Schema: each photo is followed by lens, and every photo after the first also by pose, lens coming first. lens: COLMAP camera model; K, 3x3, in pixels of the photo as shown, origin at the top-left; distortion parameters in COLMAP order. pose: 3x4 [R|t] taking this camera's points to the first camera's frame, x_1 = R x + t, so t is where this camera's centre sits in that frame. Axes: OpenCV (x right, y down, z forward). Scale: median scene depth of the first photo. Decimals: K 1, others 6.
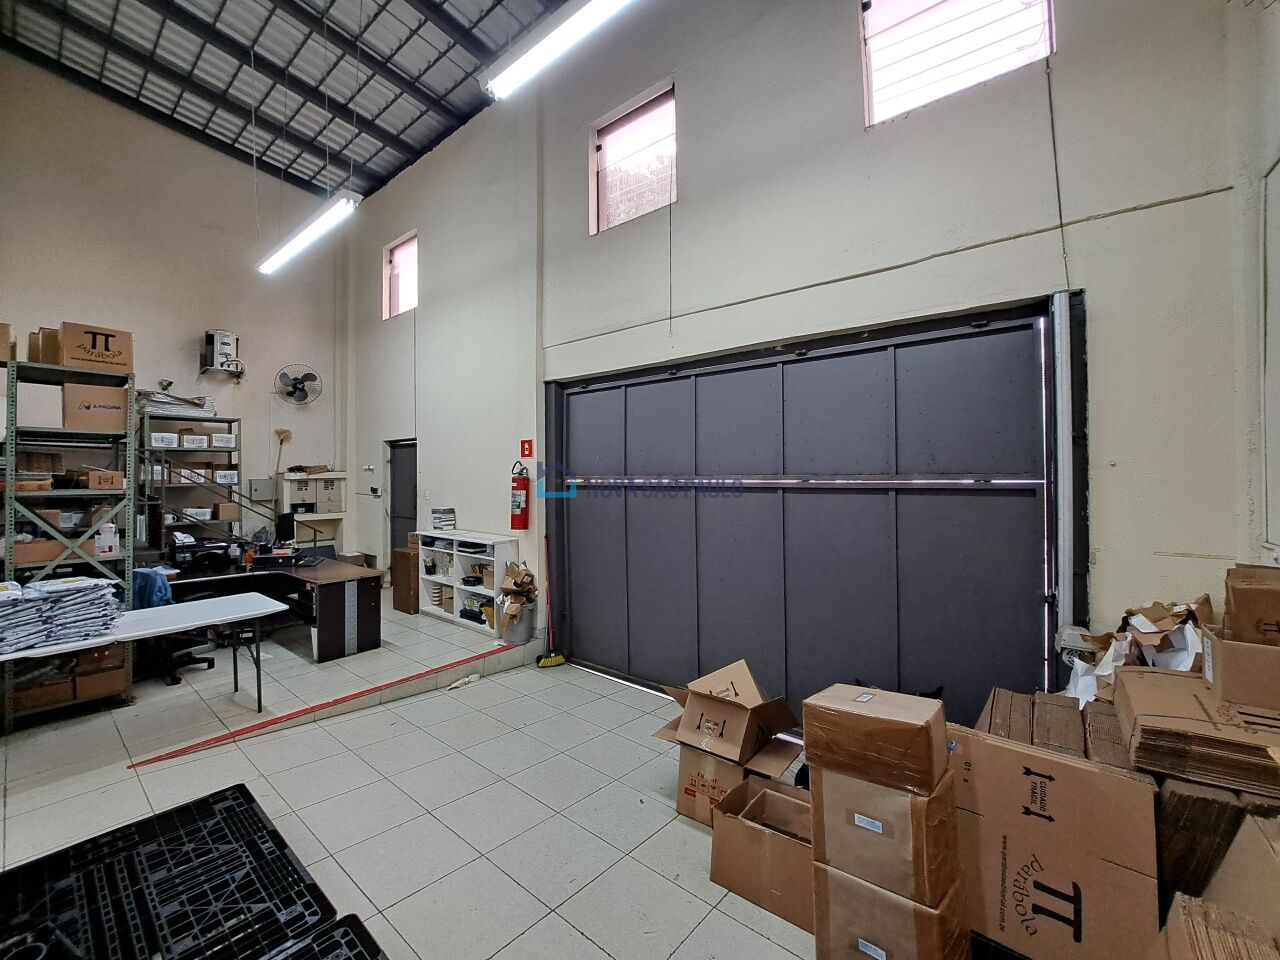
lens RADIAL K [[506.5, 0, 635.7], [0, 506.5, 469.8], [0, 0, 1]] dist [-0.018382, 0.000313]
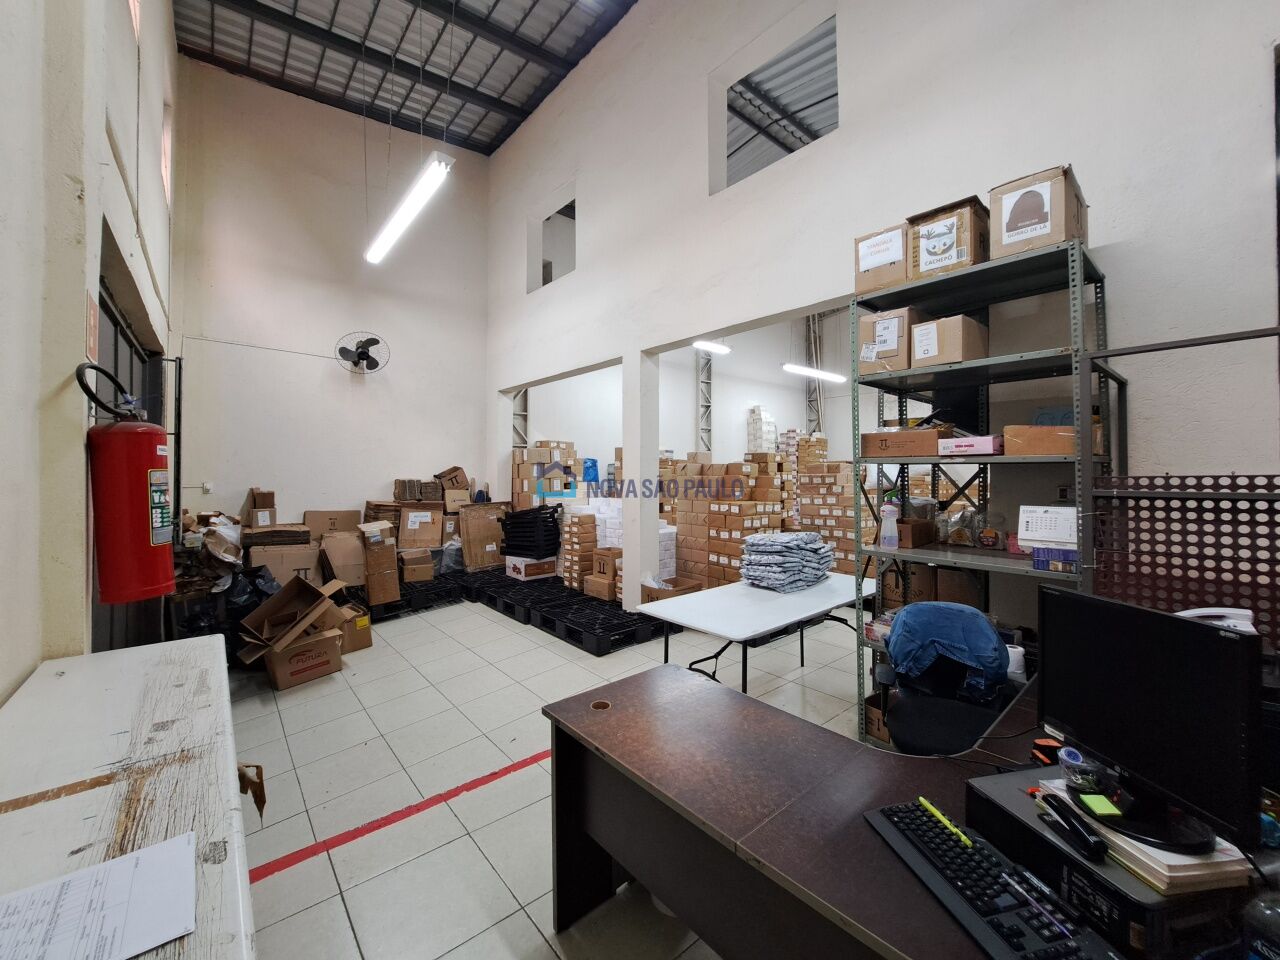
lens RADIAL K [[506.5, 0, 635.5], [0, 506.5, 470.9], [0, 0, 1]] dist [-0.018382, 0.000313]
pose [[-0.979995, 0.005134, 0.198954, -0.599646], [0.002799, 0.999924, -0.012015, 0.046636], [-0.199000, -0.011218, -0.979935, 1.259649]]
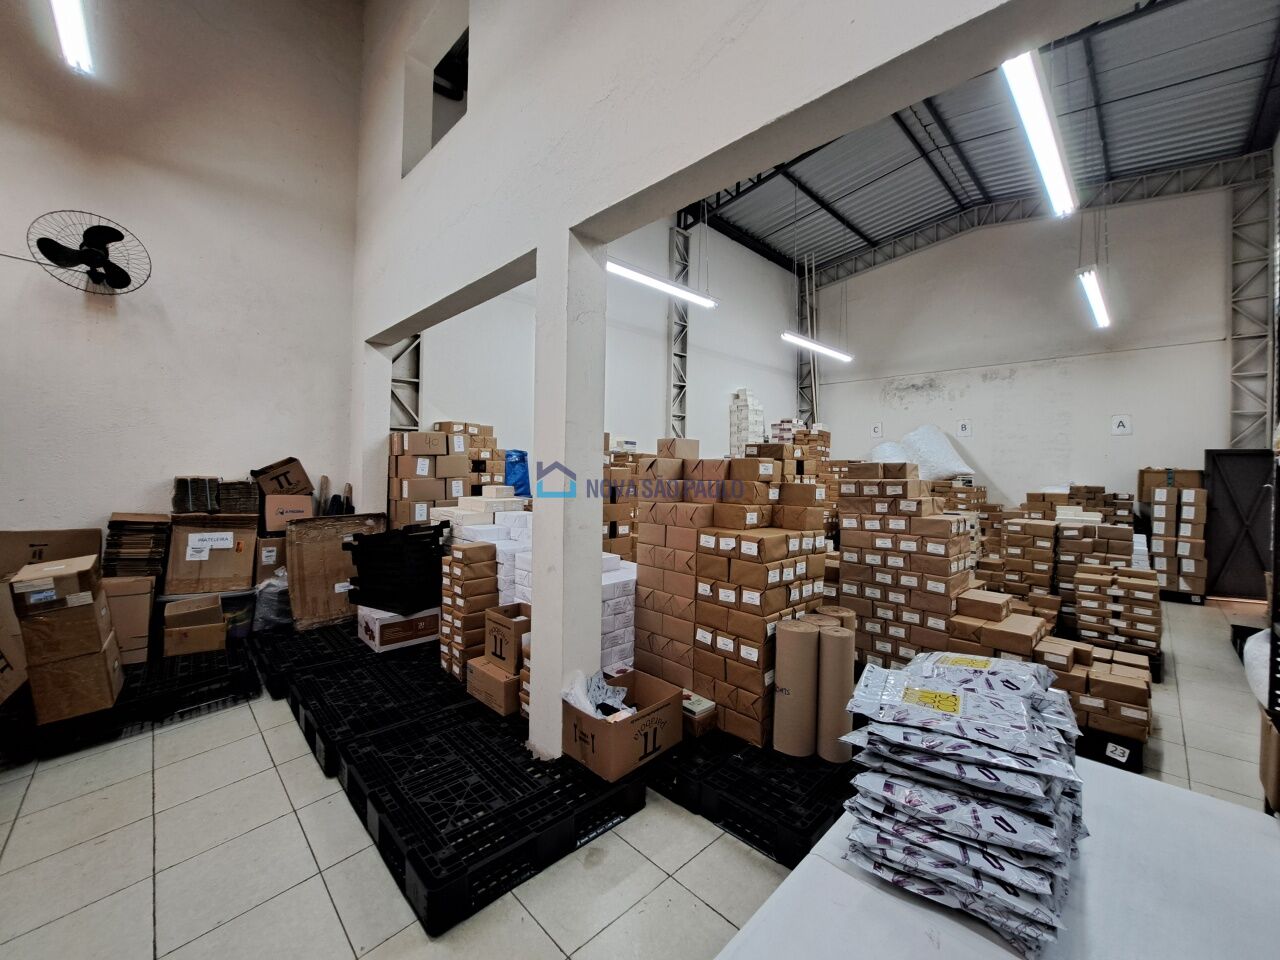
lens RADIAL K [[506.5, 0, 634.6], [0, 506.5, 469.7], [0, 0, 1]] dist [-0.018382, 0.000313]
pose [[-0.991095, -0.011049, 0.132701, -0.545710], [-0.012381, 0.999881, -0.009223, 0.037946], [-0.132583, -0.010784, -0.991113, 0.776046]]
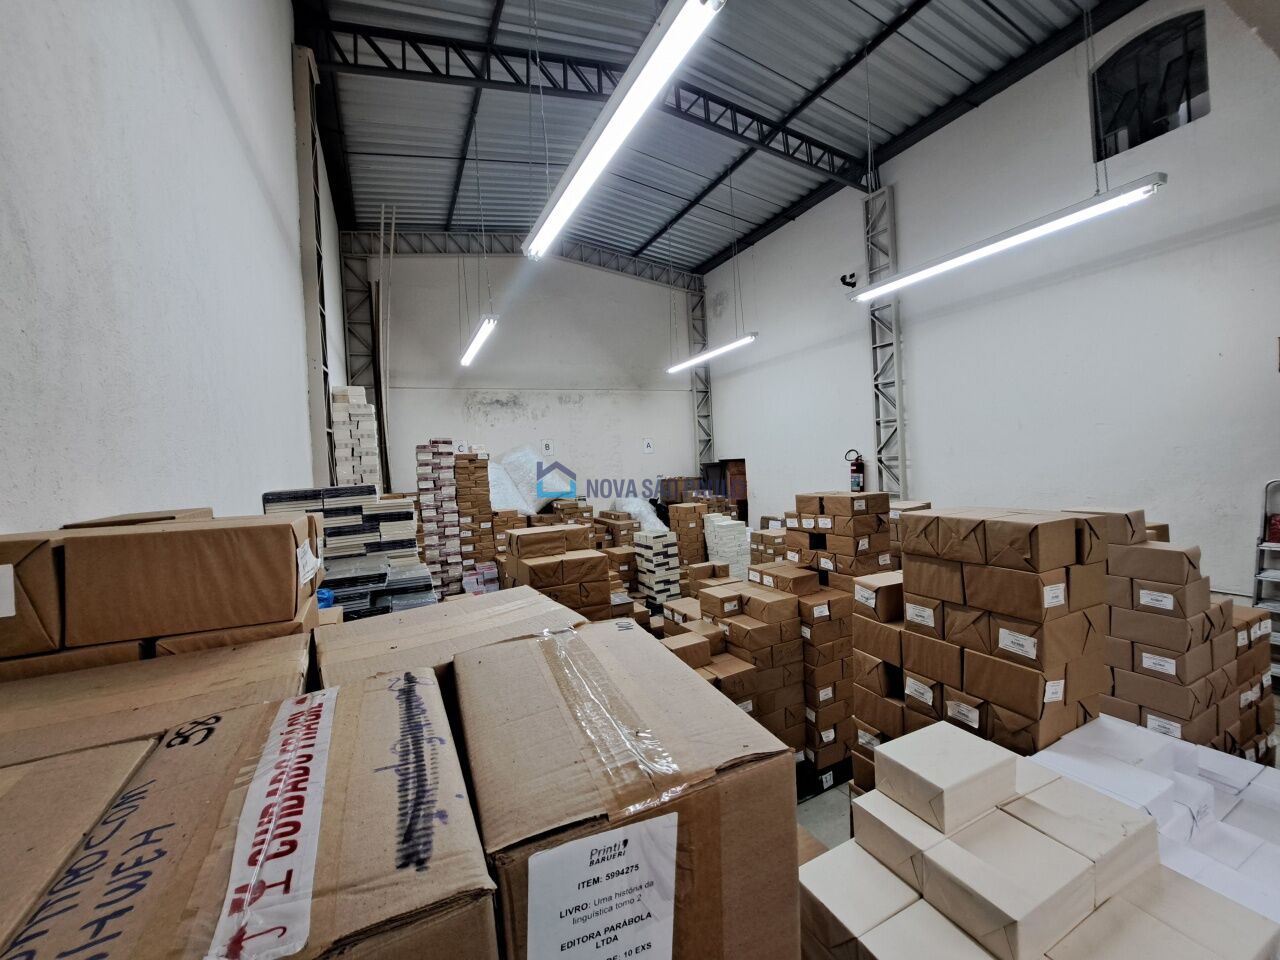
lens RADIAL K [[506.5, 0, 634.9], [0, 506.5, 471.1], [0, 0, 1]] dist [-0.018382, 0.000313]
pose [[-0.434107, 0.049154, -0.899519, 0.040238], [0.064396, 0.997649, 0.023439, -0.075917], [0.898557, -0.047750, -0.436252, -0.045218]]
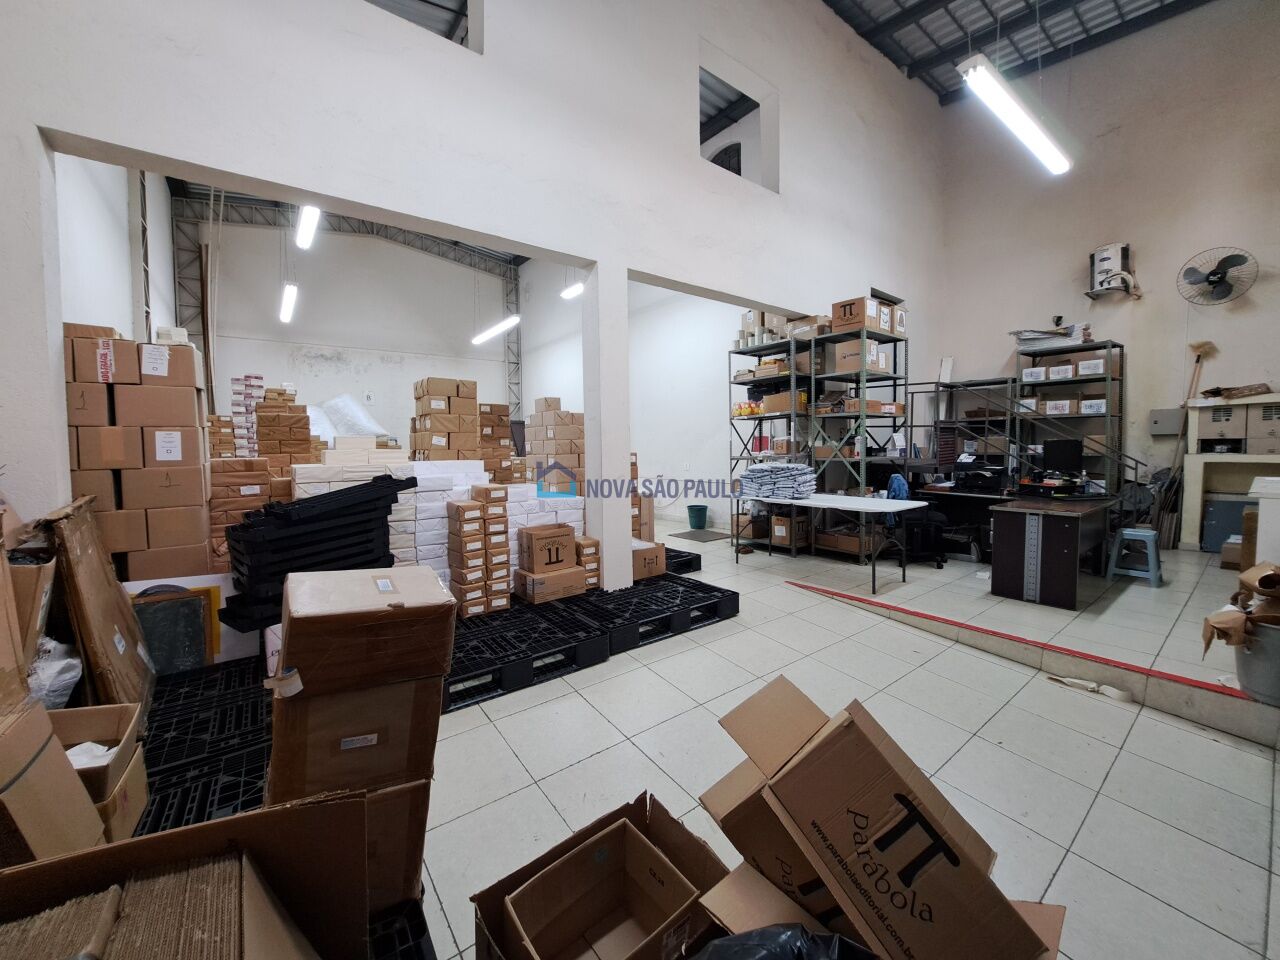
lens RADIAL K [[506.5, 0, 635.0], [0, 506.5, 469.6], [0, 0, 1]] dist [-0.018382, 0.000313]
pose [[-0.245626, 0.056992, -0.967688, 0.362330], [0.023626, 0.998326, 0.052799, 0.078525], [0.969077, -0.009893, -0.246561, 0.514342]]
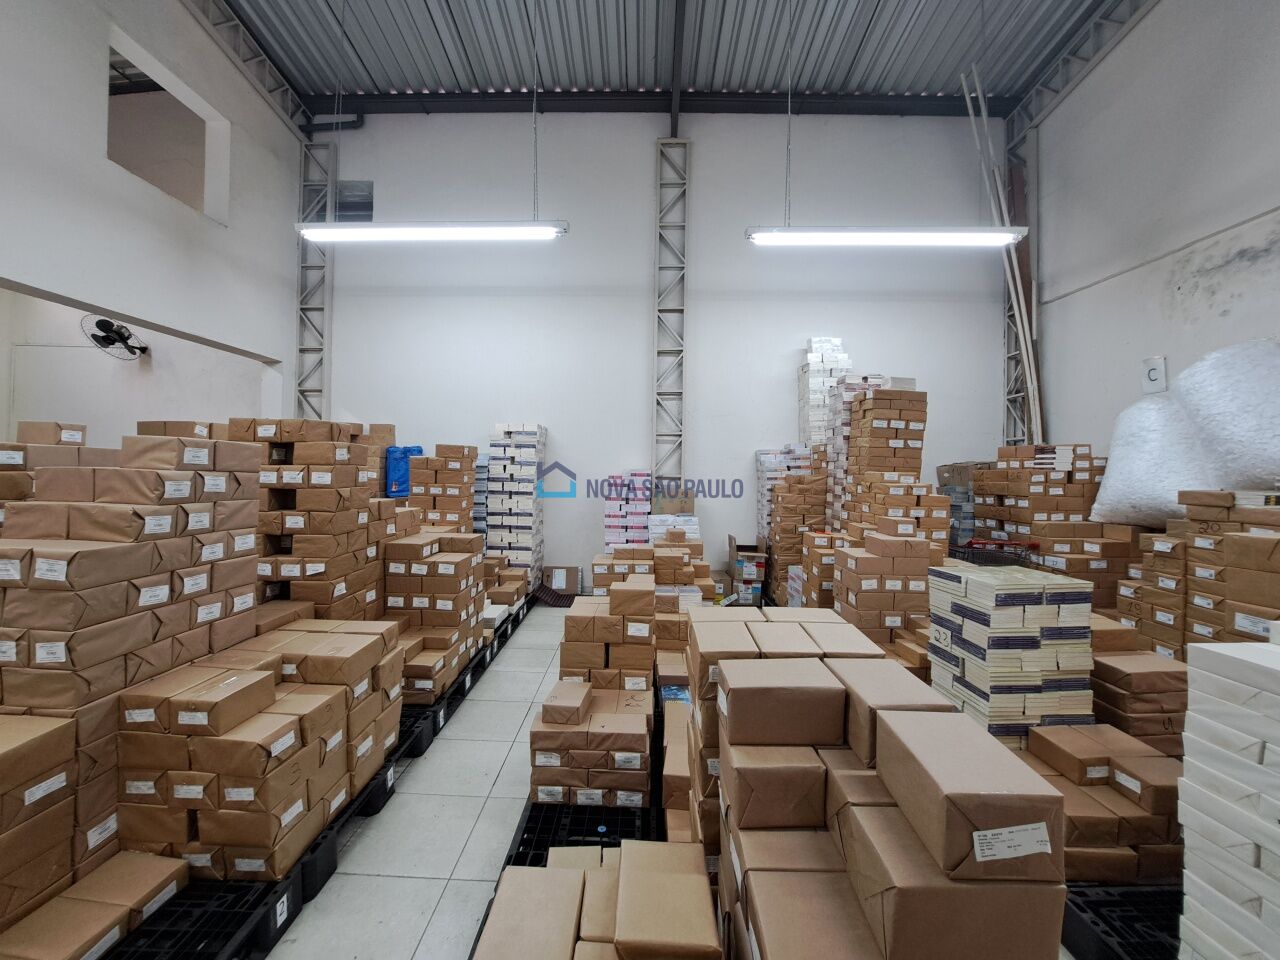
lens RADIAL K [[506.5, 0, 632.7], [0, 506.5, 468.6], [0, 0, 1]] dist [-0.018382, 0.000313]
pose [[-0.608116, -0.002550, 0.793844, -1.347089], [-0.016903, 0.999810, -0.009736, 0.038238], [-0.793668, -0.019339, -0.608043, -0.053662]]
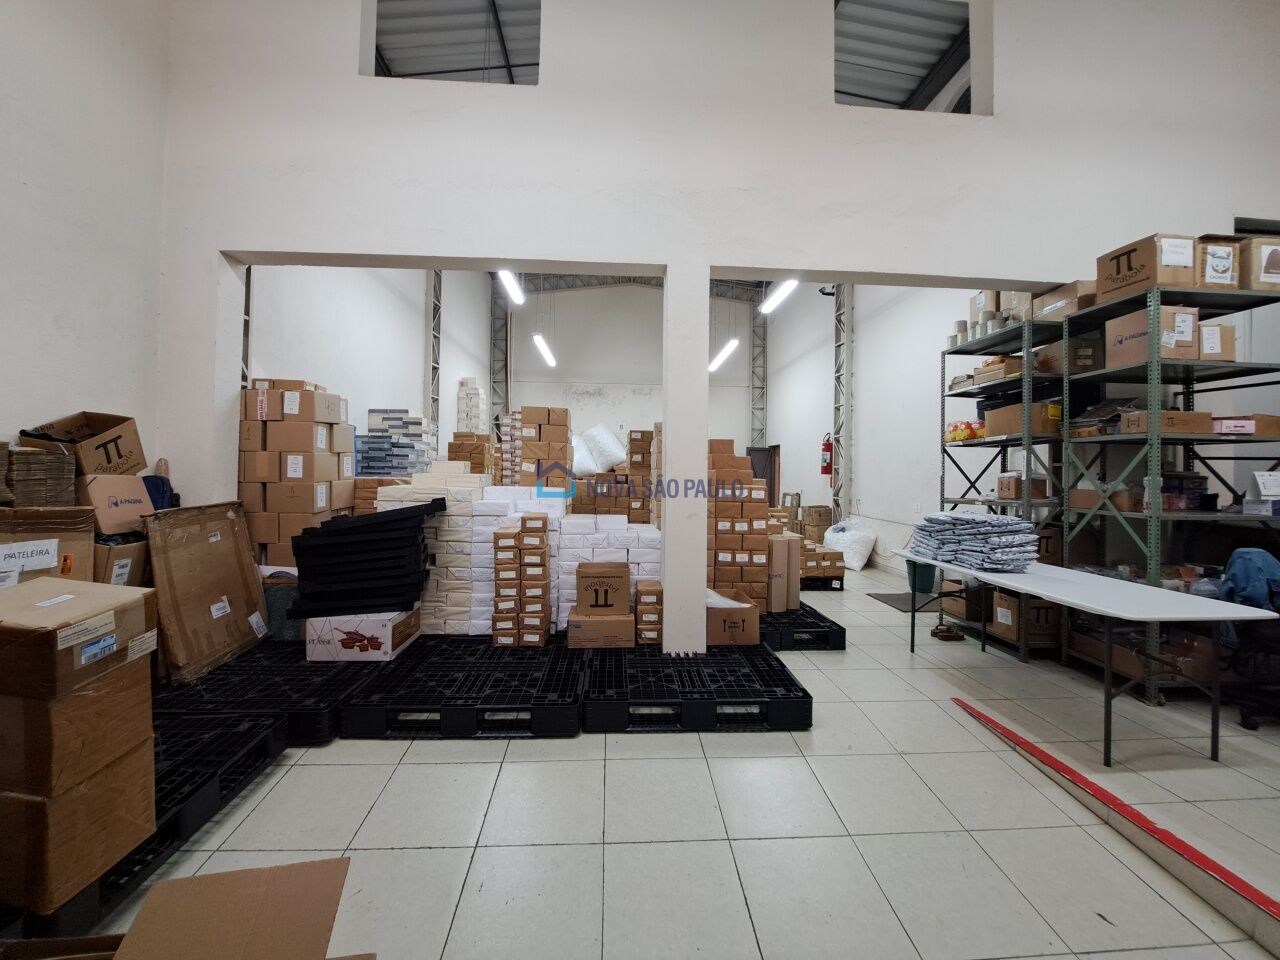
lens RADIAL K [[506.5, 0, 635.0], [0, 506.5, 469.7], [0, 0, 1]] dist [-0.018382, 0.000313]
pose [[-0.751159, -0.007382, -0.660080, 0.089253], [-0.004985, 0.999972, -0.005511, 0.075775], [0.660103, -0.000849, -0.751175, 0.741131]]
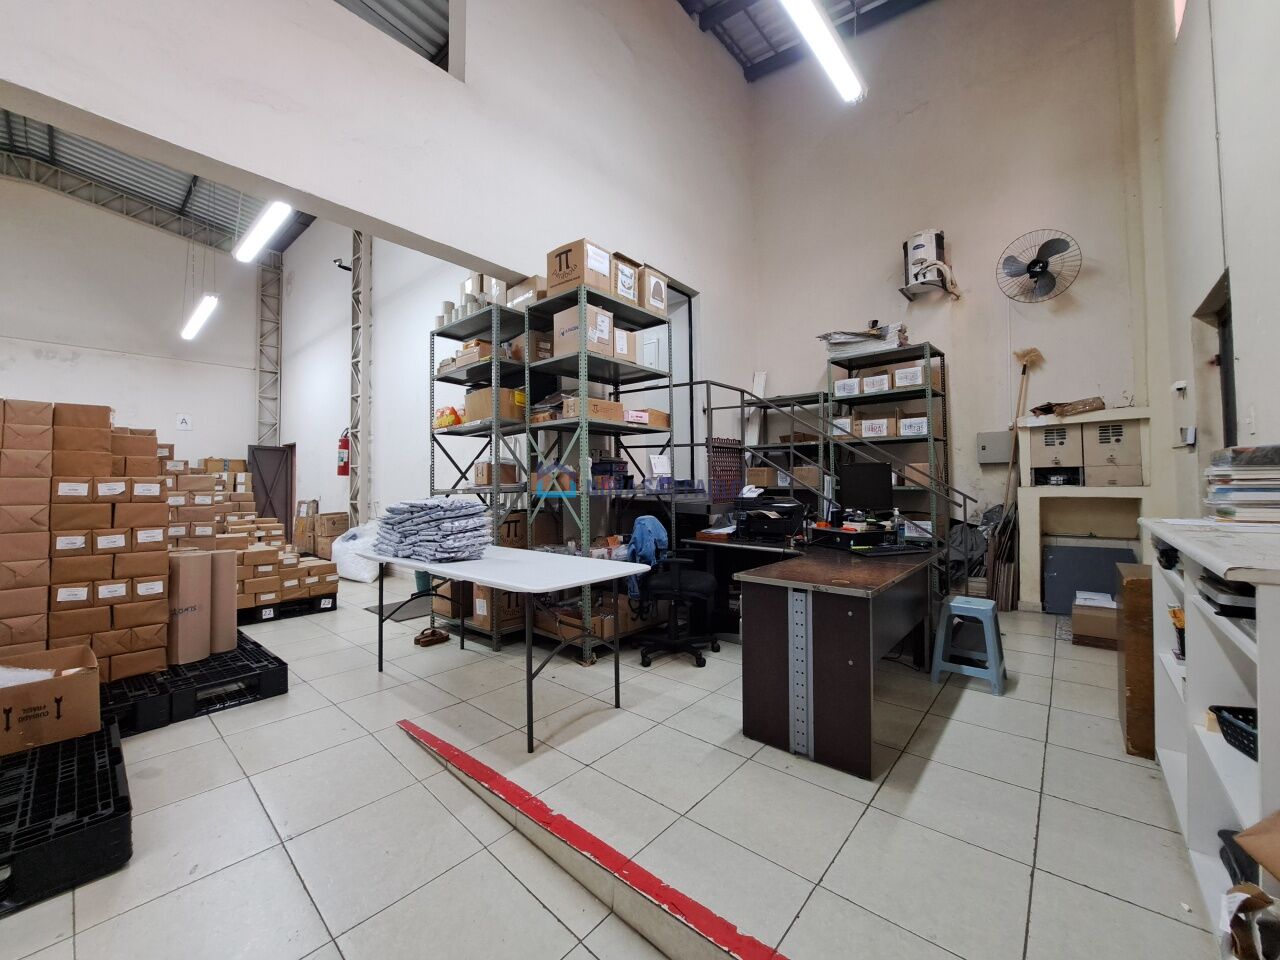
lens RADIAL K [[506.5, 0, 633.8], [0, 506.5, 469.8], [0, 0, 1]] dist [-0.018382, 0.000313]
pose [[-0.047310, -0.021170, -0.998656, -0.096003], [0.017087, 0.999612, -0.022000, 0.108877], [0.998734, -0.018105, -0.046930, 0.797985]]
